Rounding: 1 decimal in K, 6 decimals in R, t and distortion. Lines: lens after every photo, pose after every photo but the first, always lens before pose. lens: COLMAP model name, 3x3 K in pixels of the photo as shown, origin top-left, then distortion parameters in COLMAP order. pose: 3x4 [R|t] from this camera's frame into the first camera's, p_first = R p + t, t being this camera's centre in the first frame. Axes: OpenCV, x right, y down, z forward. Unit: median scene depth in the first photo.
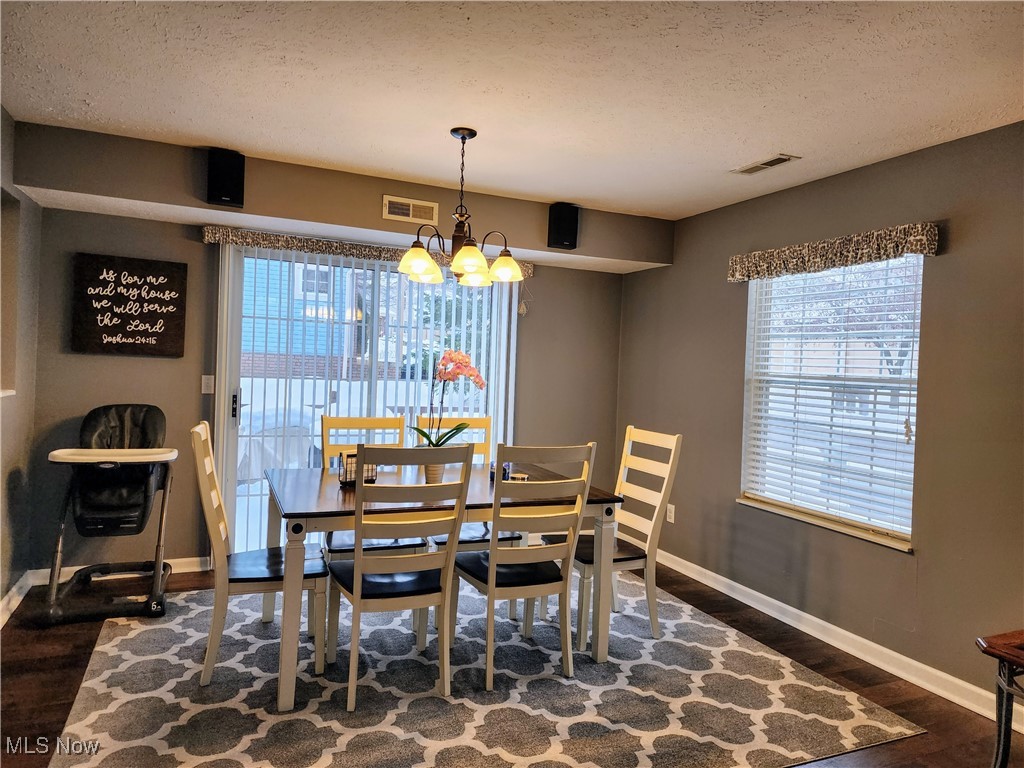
lens RADIAL K [[684.0, 0, 507.0], [0, 684.0, 376.9], [0, 0, 1]] dist [0.074412, -0.069115]
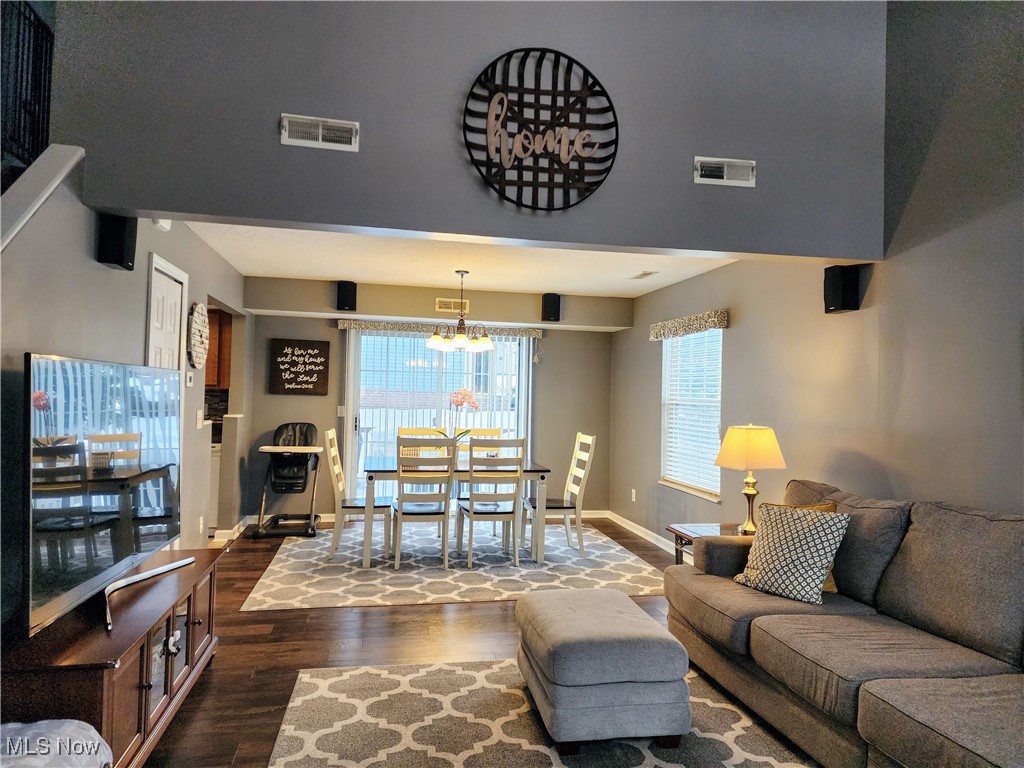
lens RADIAL K [[684.0, 0, 507.0], [0, 684.0, 376.9], [0, 0, 1]] dist [0.074412, -0.069115]
pose [[0.977385, -0.023559, -0.210149, 0.372989], [0.013258, 0.998647, -0.050291, 0.019520], [0.211049, 0.046367, 0.976375, -0.651302]]
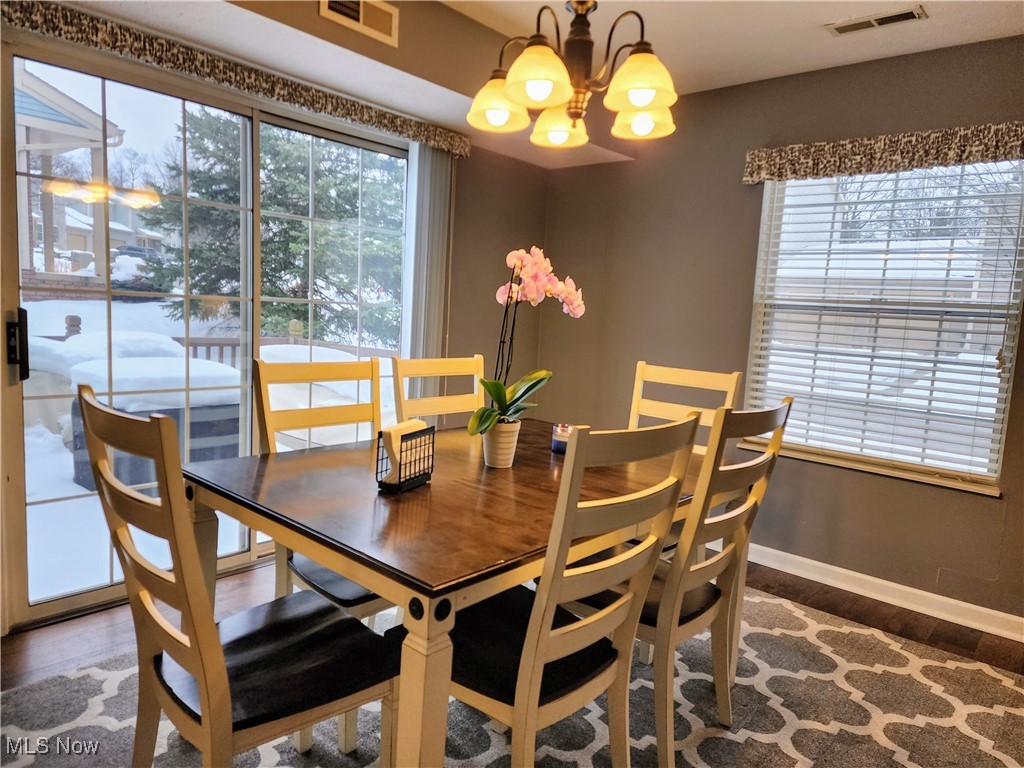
lens RADIAL K [[677.3, 0, 506.7], [0, 677.3, 383.0], [0, 0, 1]] dist [0.086688, -0.080181]
pose [[0.907143, -0.035786, 0.419299, -0.298158], [-0.013012, 0.993516, 0.112944, 0.010272], [-0.420622, -0.107912, 0.900795, 0.381318]]
